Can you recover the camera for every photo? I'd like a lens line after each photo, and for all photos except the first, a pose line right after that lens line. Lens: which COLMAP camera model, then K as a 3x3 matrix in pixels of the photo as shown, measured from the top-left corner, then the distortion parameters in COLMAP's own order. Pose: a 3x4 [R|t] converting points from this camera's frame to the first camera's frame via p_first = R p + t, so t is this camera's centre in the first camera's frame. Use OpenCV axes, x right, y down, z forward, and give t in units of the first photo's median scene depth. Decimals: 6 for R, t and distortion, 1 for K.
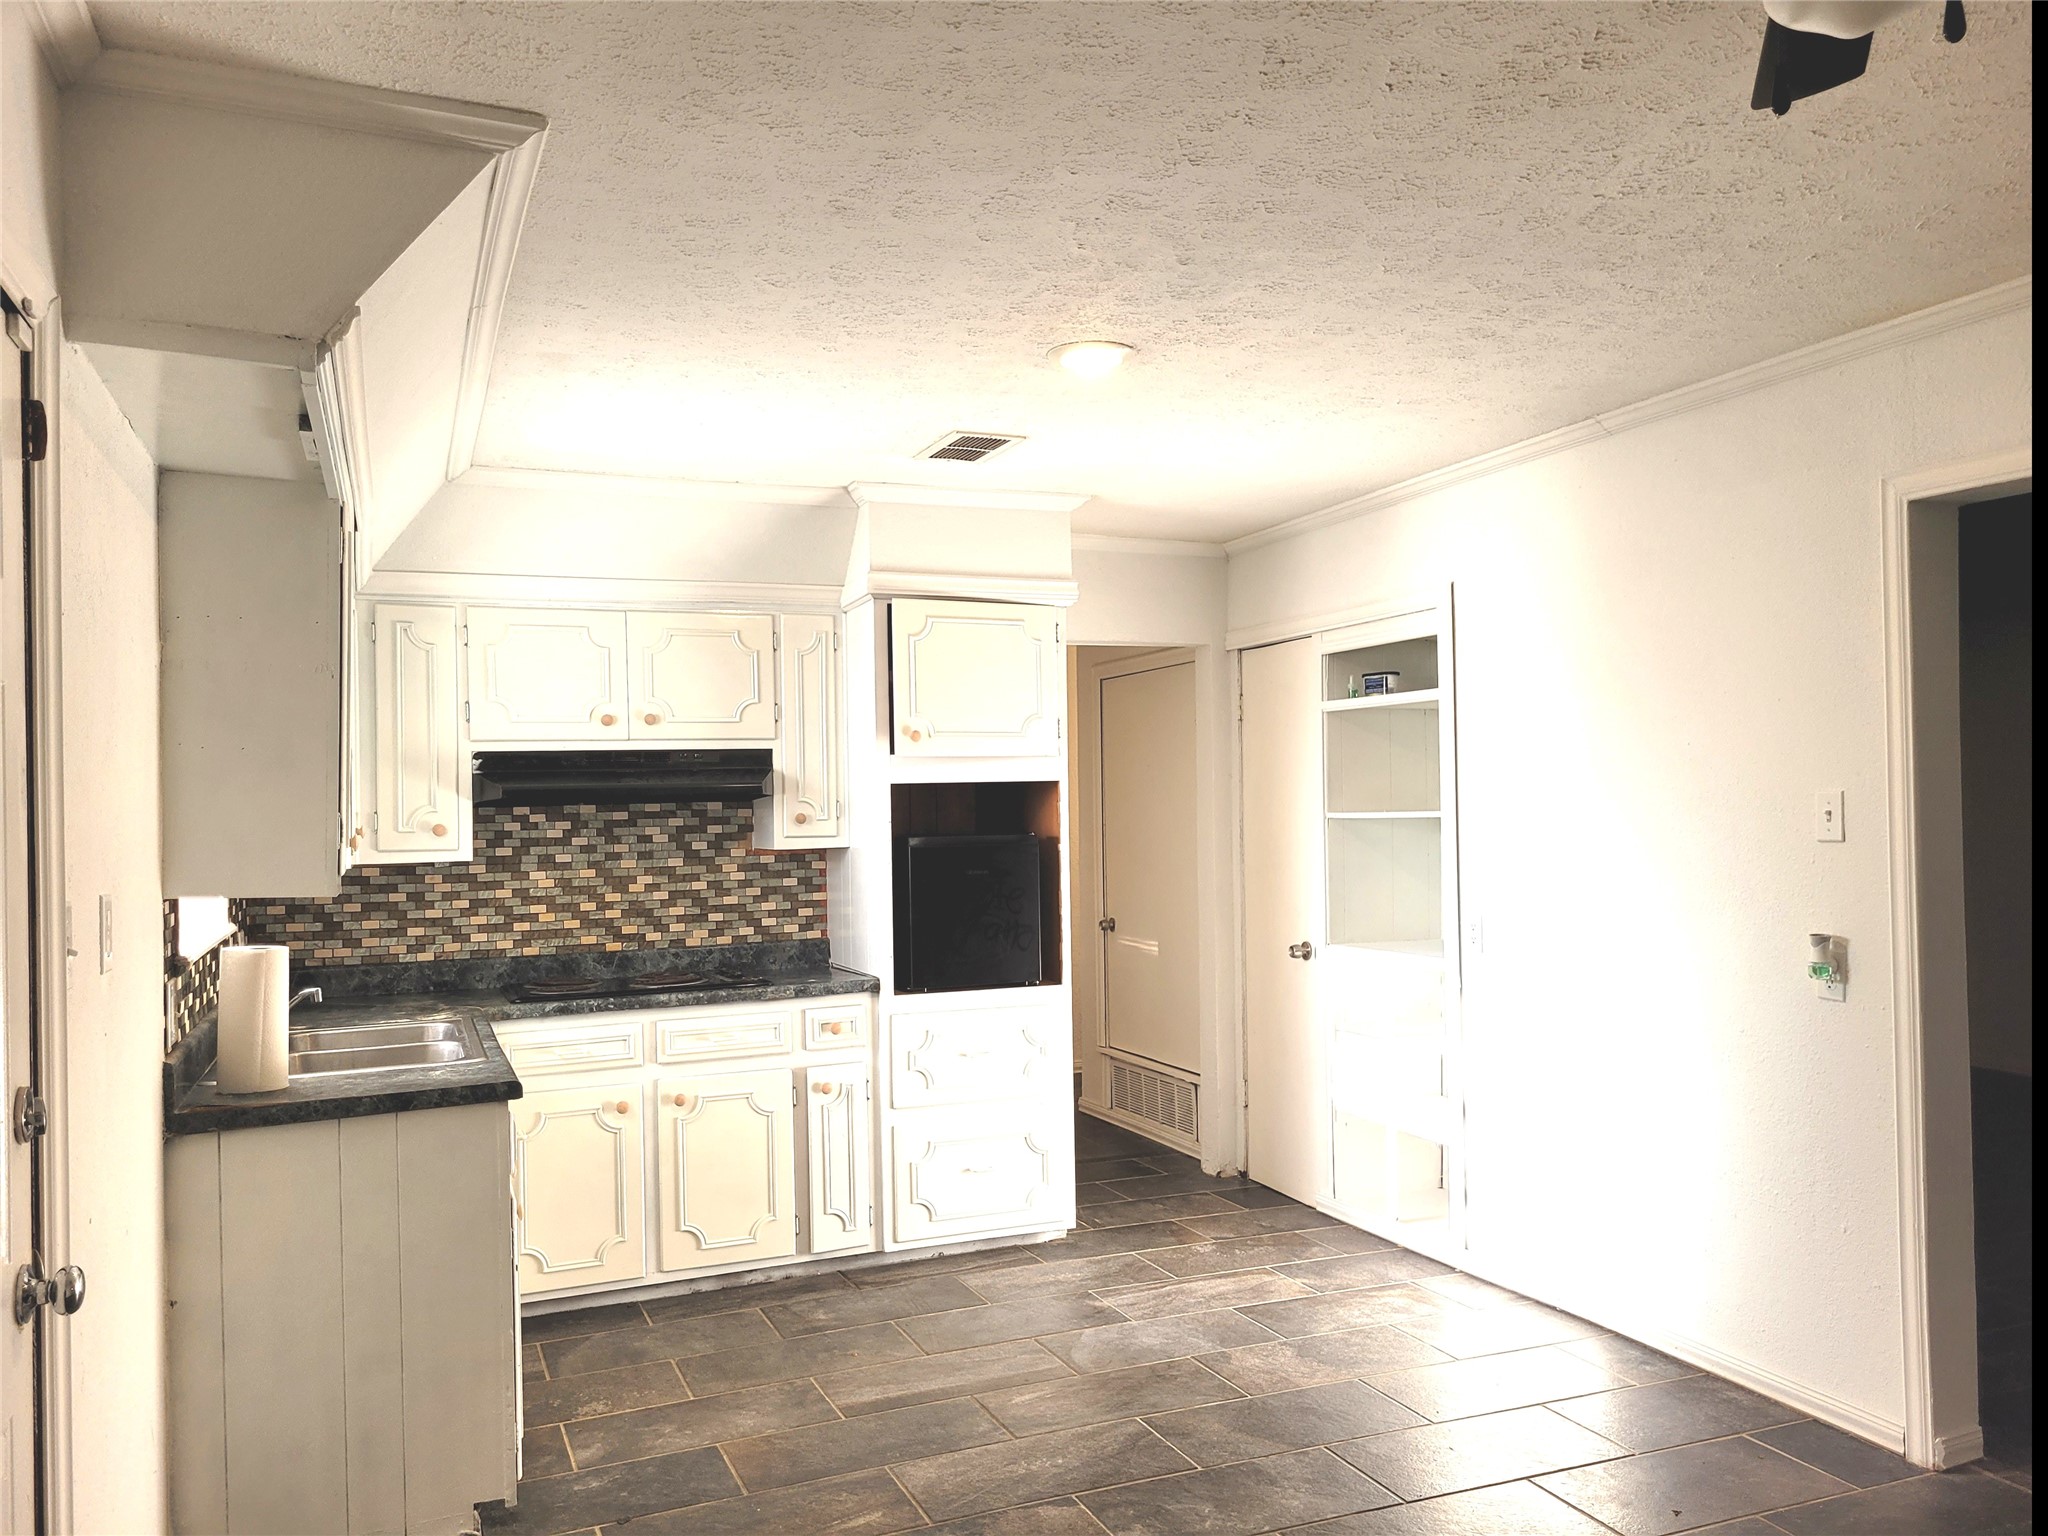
lens RADIAL K [[1540.3, 0, 1025.7], [0, 1540.3, 811.4], [0, 0, 1]] dist [0.054587, -0.050961]
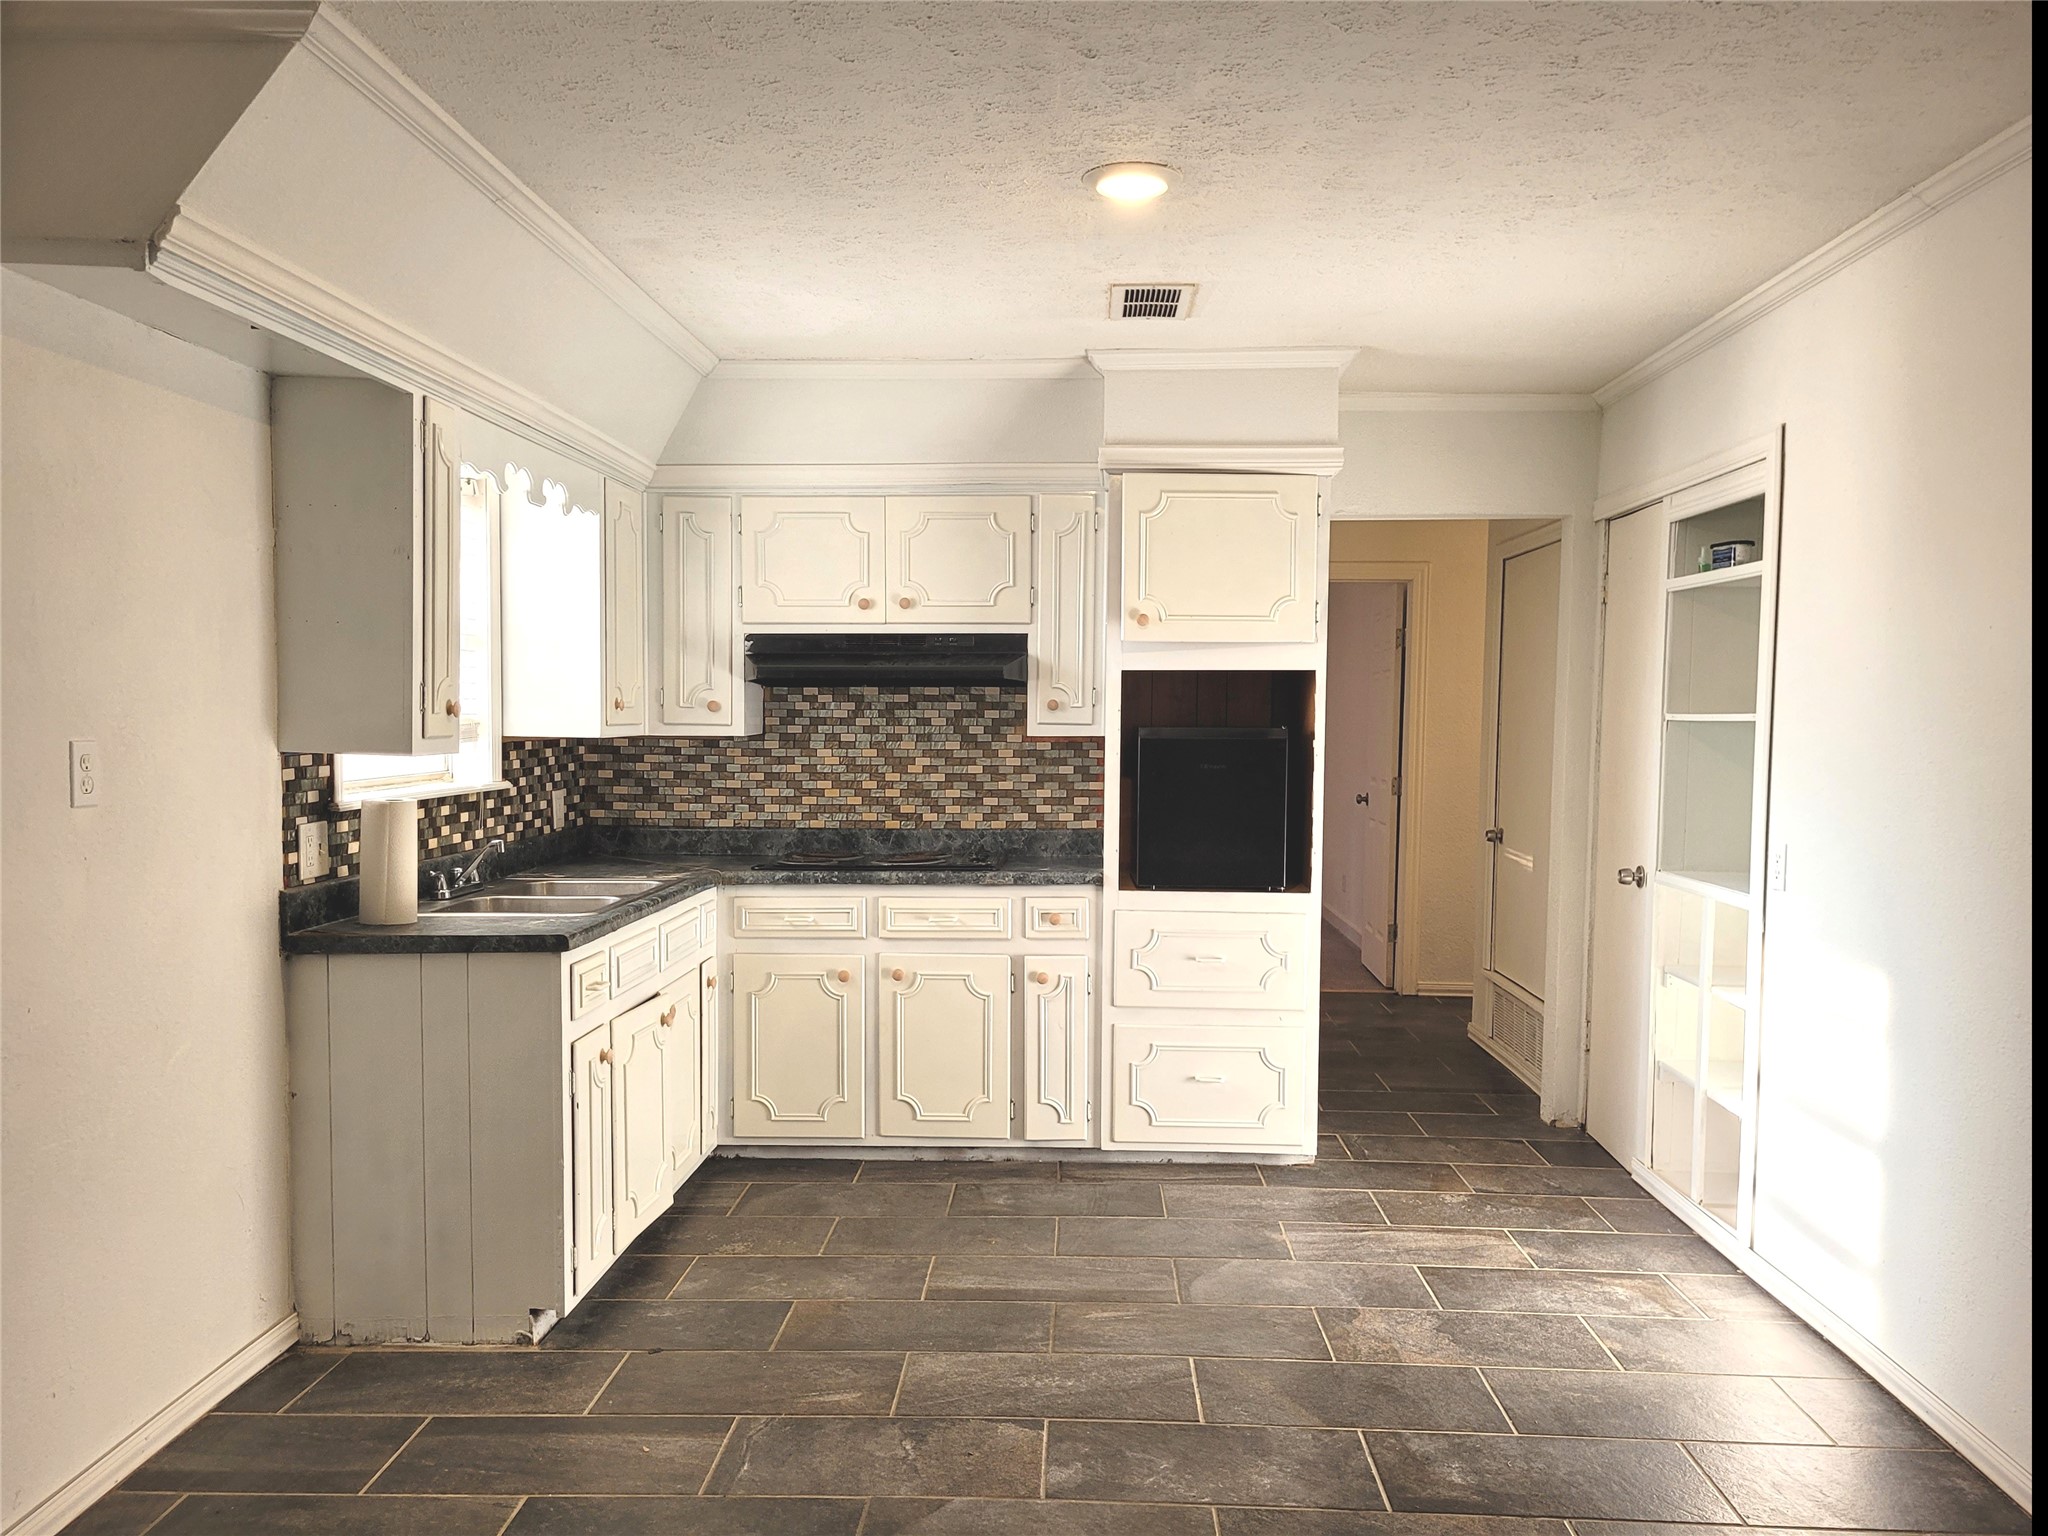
lens RADIAL K [[1540.3, 0, 1025.7], [0, 1540.3, 811.4], [0, 0, 1]] dist [0.054587, -0.050961]
pose [[0.909937, 0.053107, -0.411333, 0.253230], [-0.025217, 0.997017, 0.072941, 0.001005], [0.413980, -0.055999, 0.908562, 0.101276]]
